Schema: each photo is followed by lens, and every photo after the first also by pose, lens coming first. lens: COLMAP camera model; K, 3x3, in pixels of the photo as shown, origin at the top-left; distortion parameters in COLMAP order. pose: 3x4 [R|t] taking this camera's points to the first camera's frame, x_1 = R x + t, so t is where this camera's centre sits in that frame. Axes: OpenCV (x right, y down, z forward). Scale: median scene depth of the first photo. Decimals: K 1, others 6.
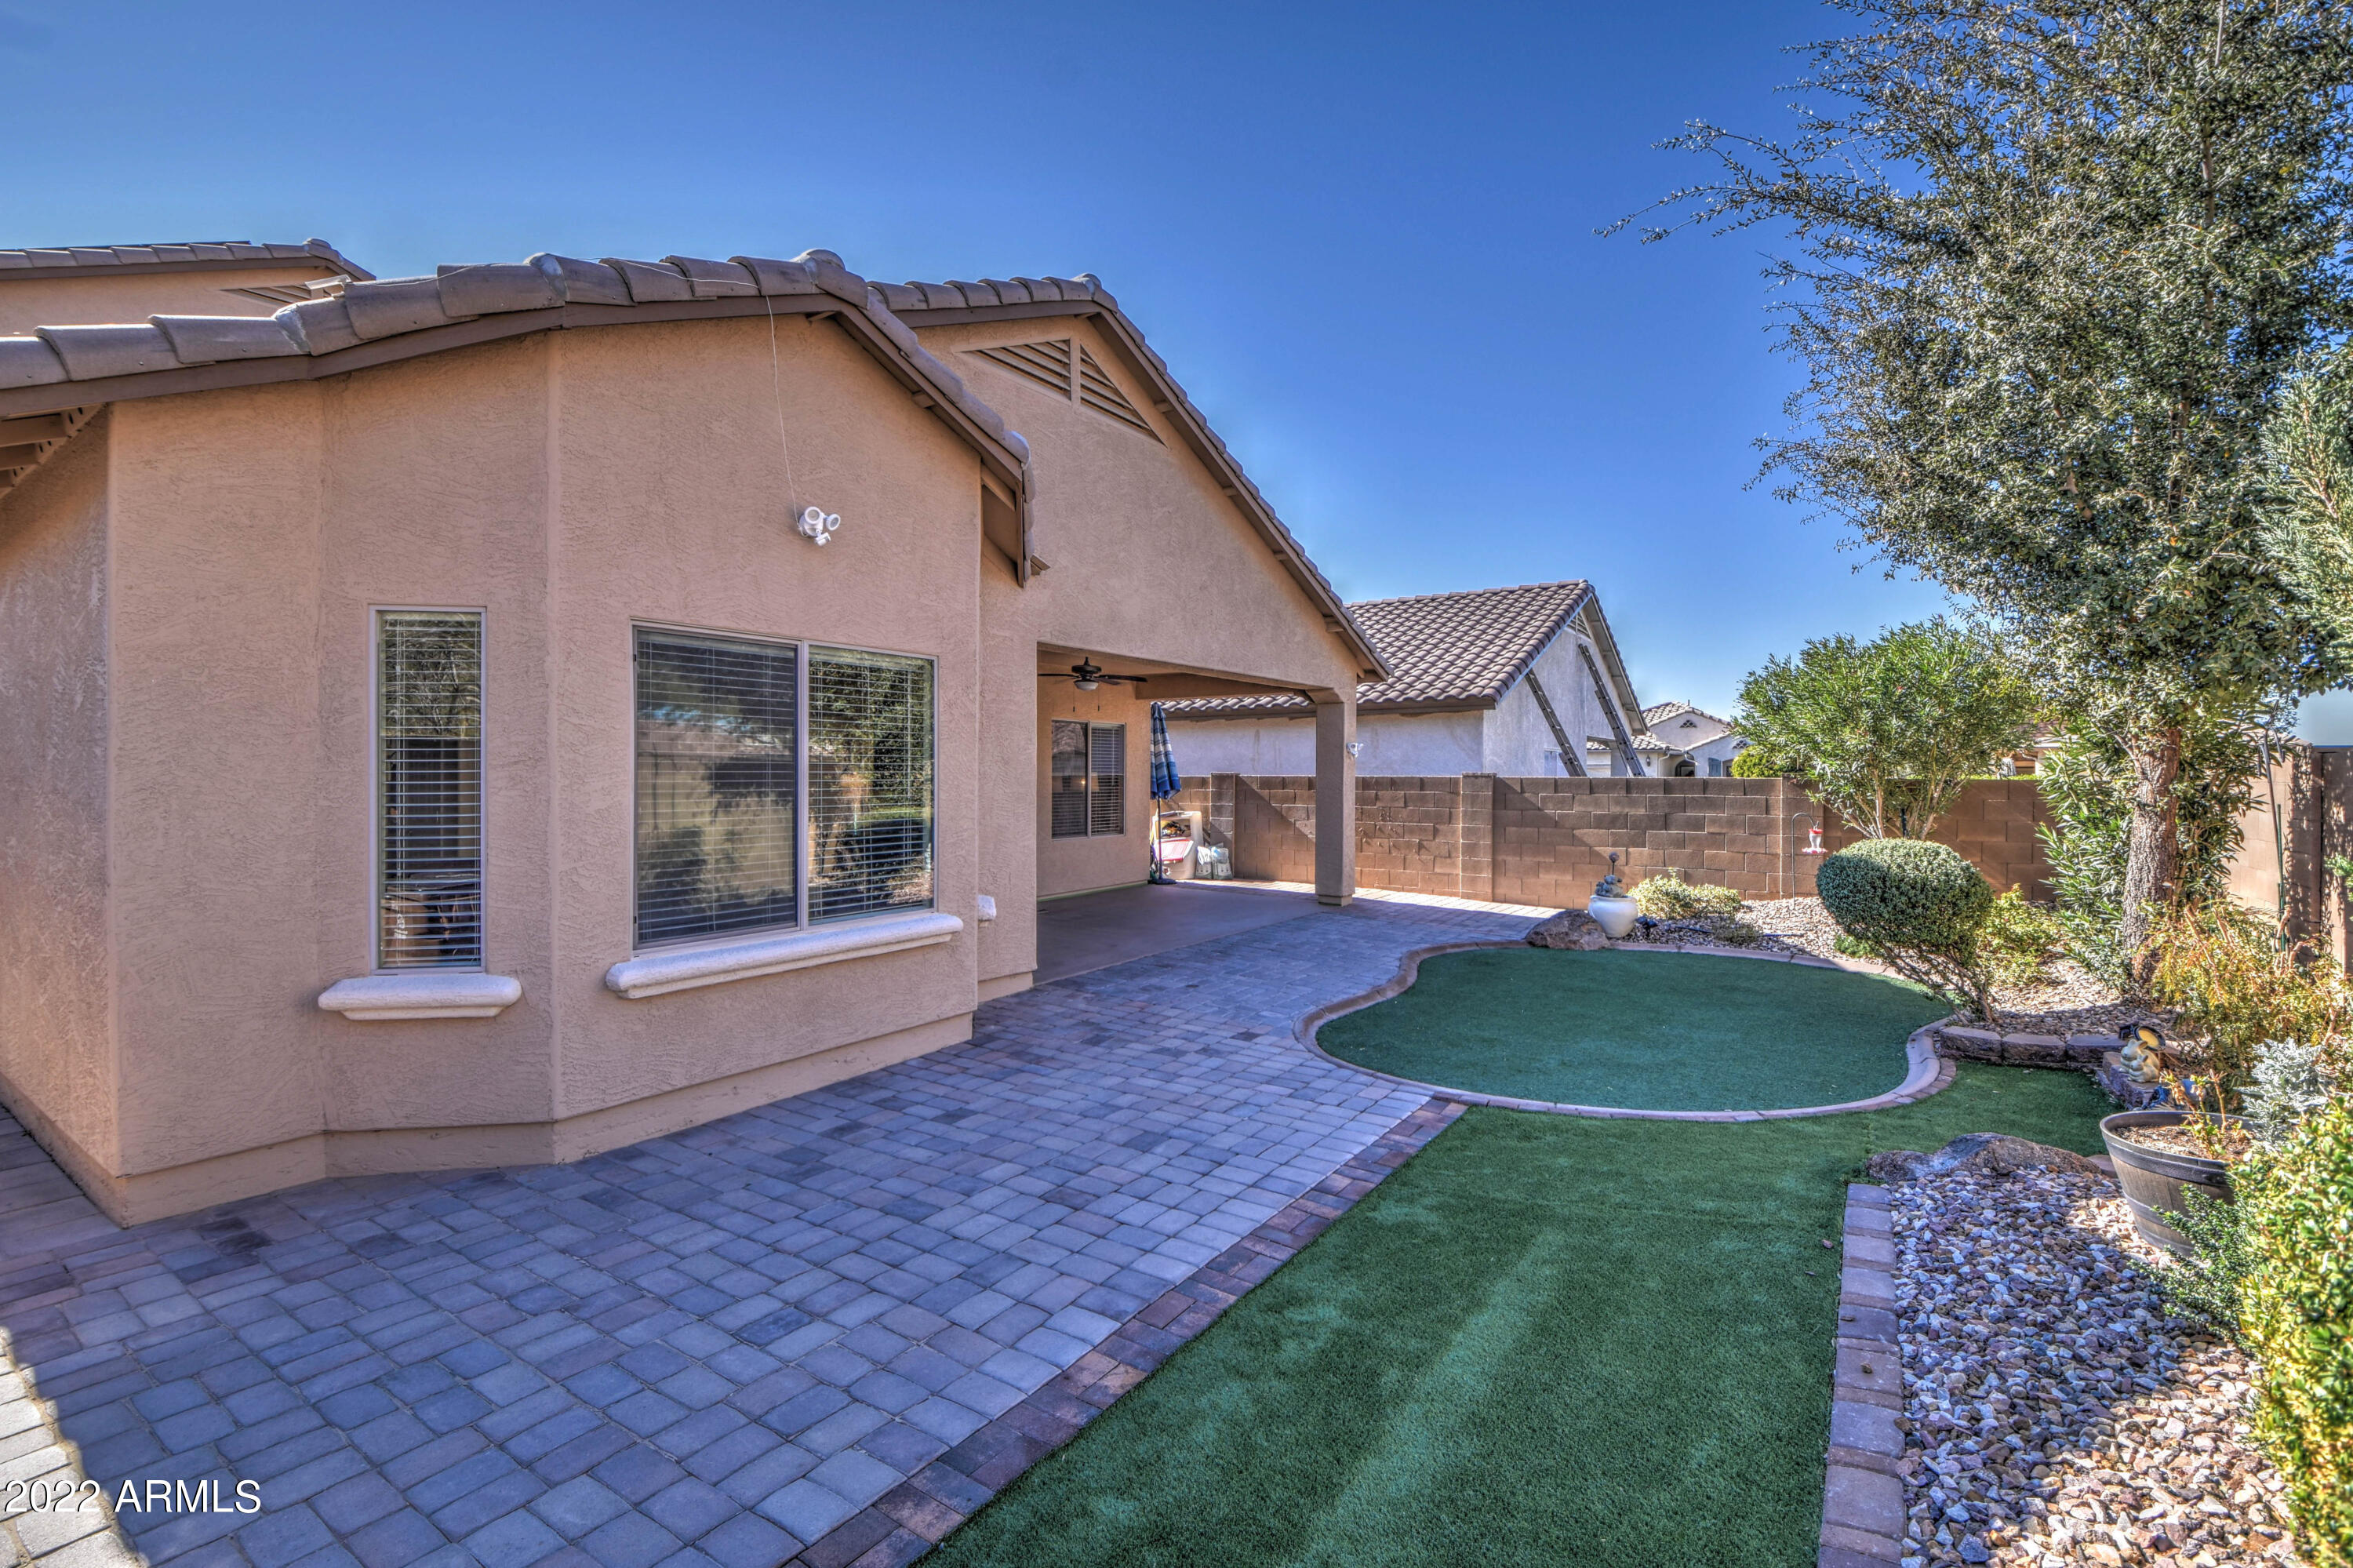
lens RADIAL K [[1042.9, 0, 1184.3], [0, 1042.9, 789.5], [0, 0, 1]] dist [0.022571, -0.034531]
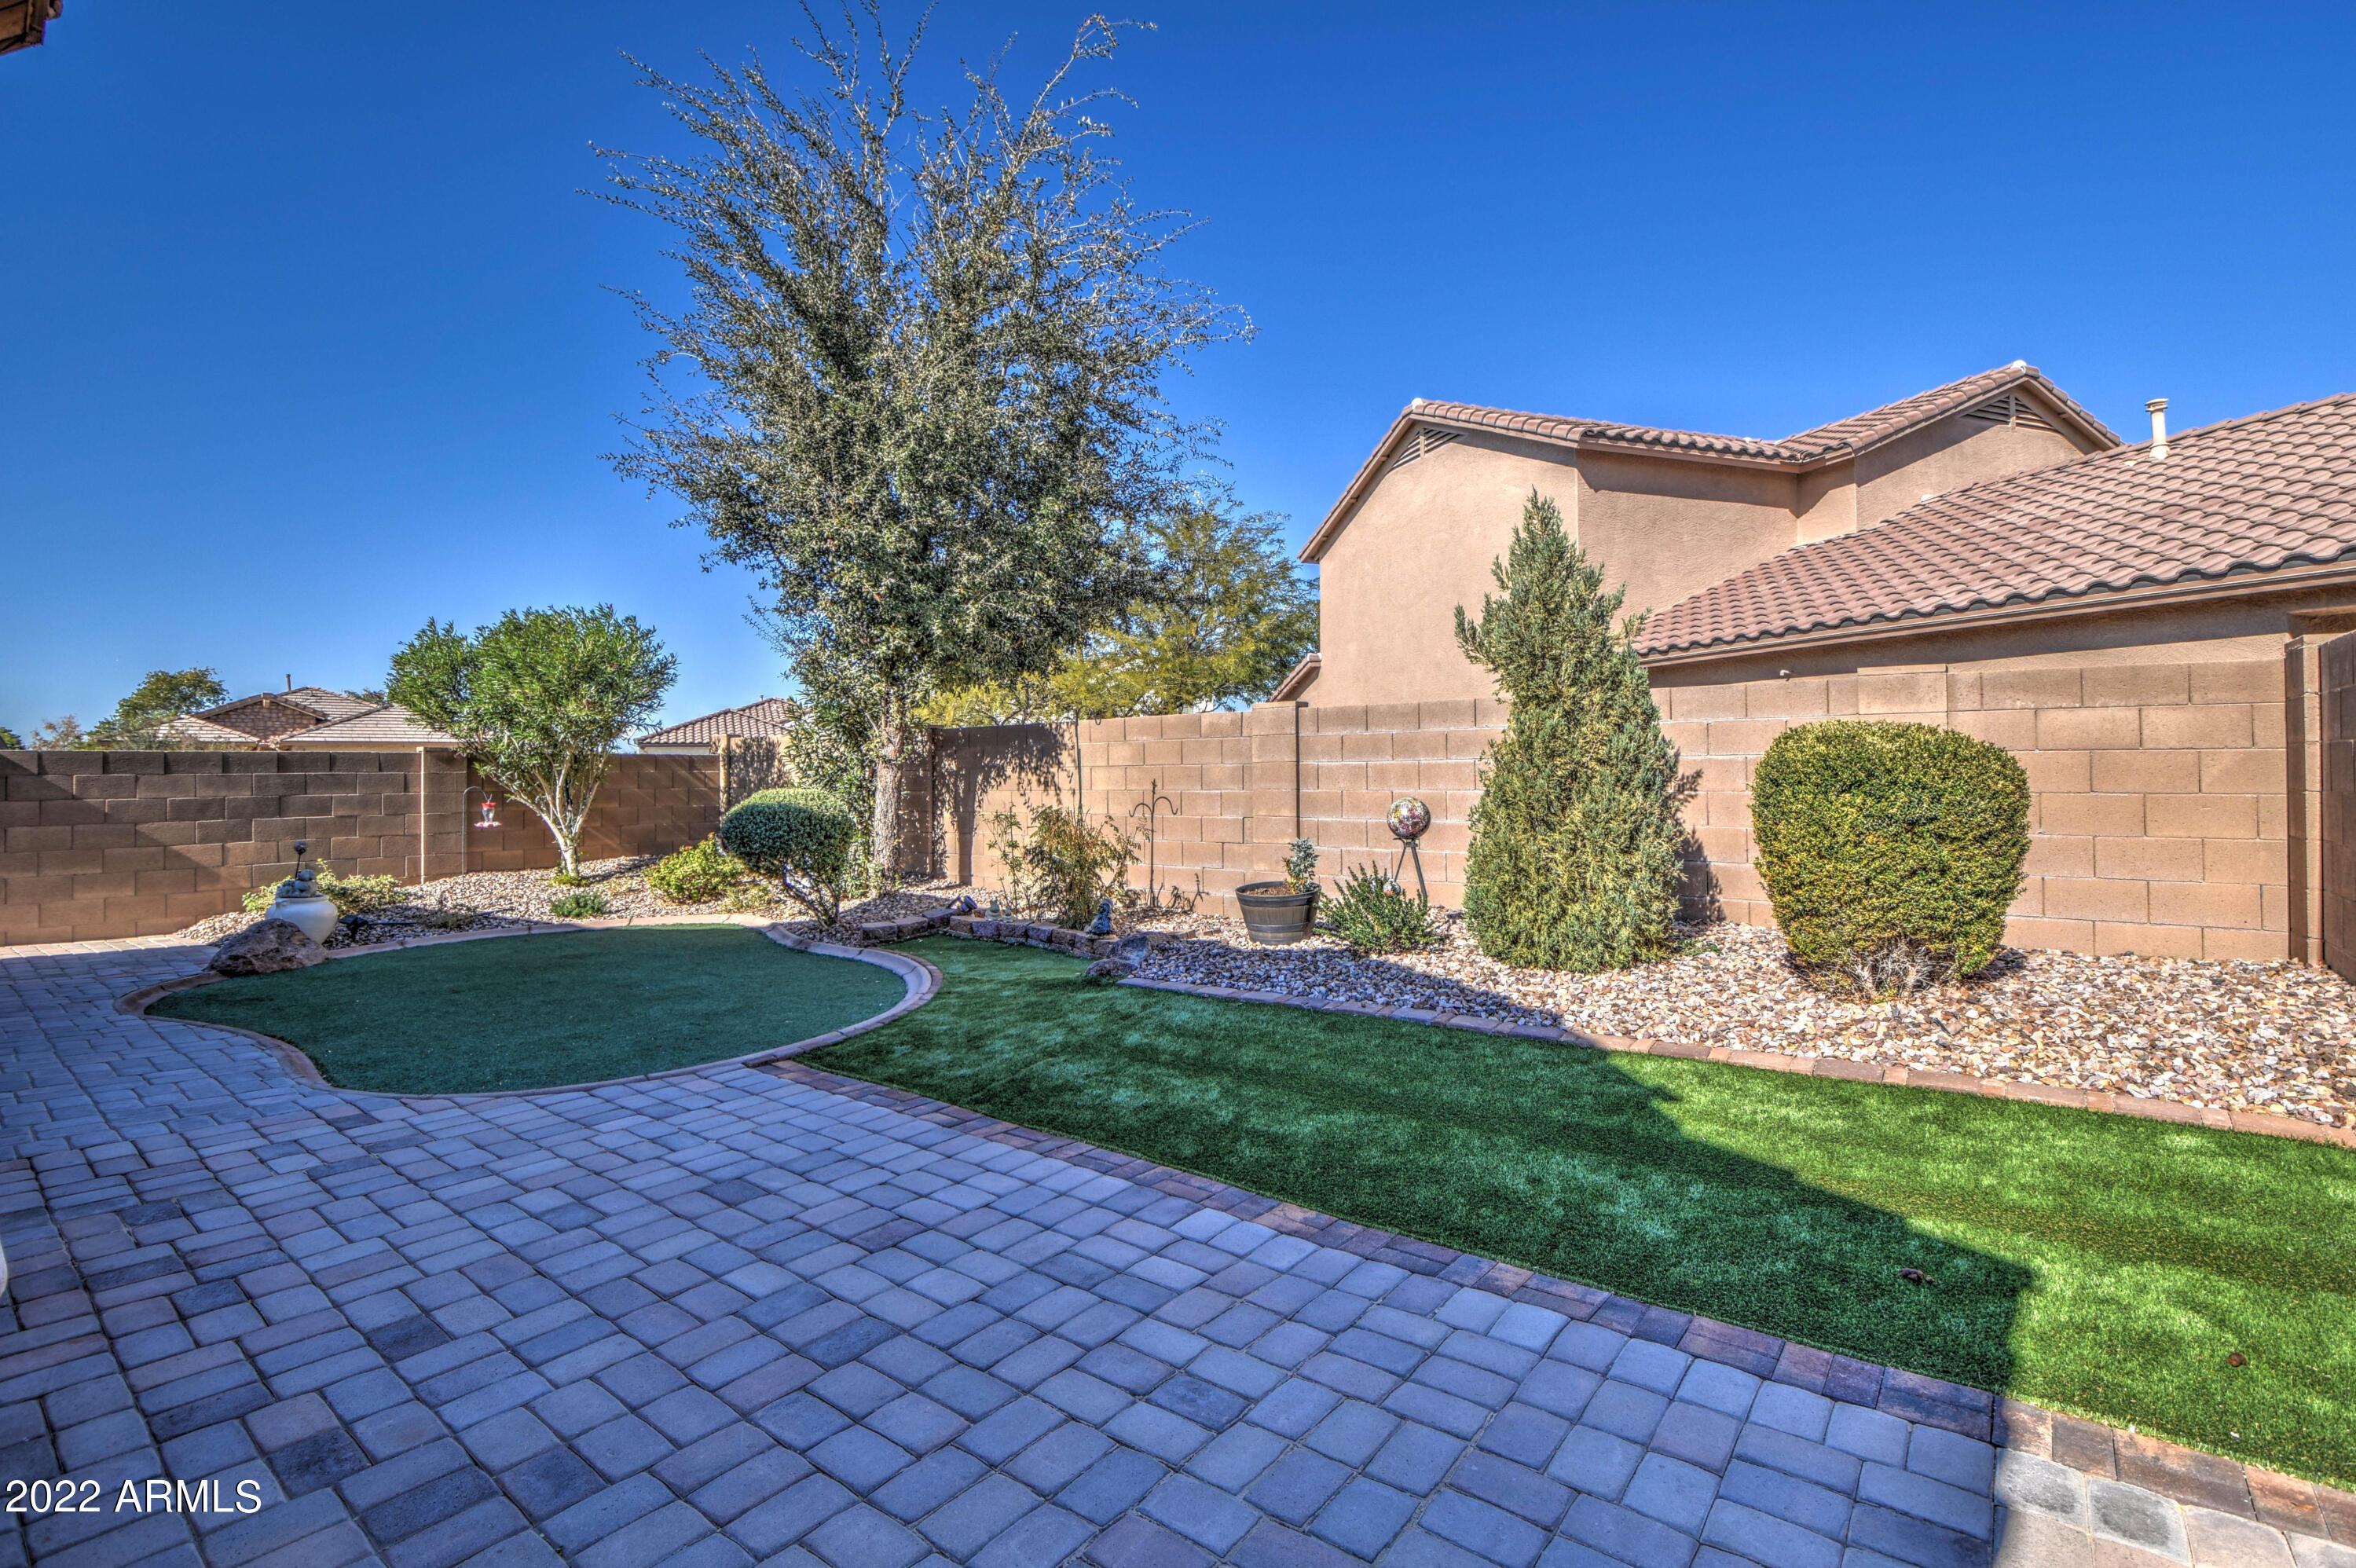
lens RADIAL K [[1051.9, 0, 1185.2], [0, 1051.9, 794.8], [0, 0, 1]] dist [0.021404, -0.034538]
pose [[0.088663, -0.027689, 0.995677, -0.706330], [0.026074, 0.999336, 0.025469, 0.050313], [-0.995720, 0.023703, 0.089326, 0.599561]]
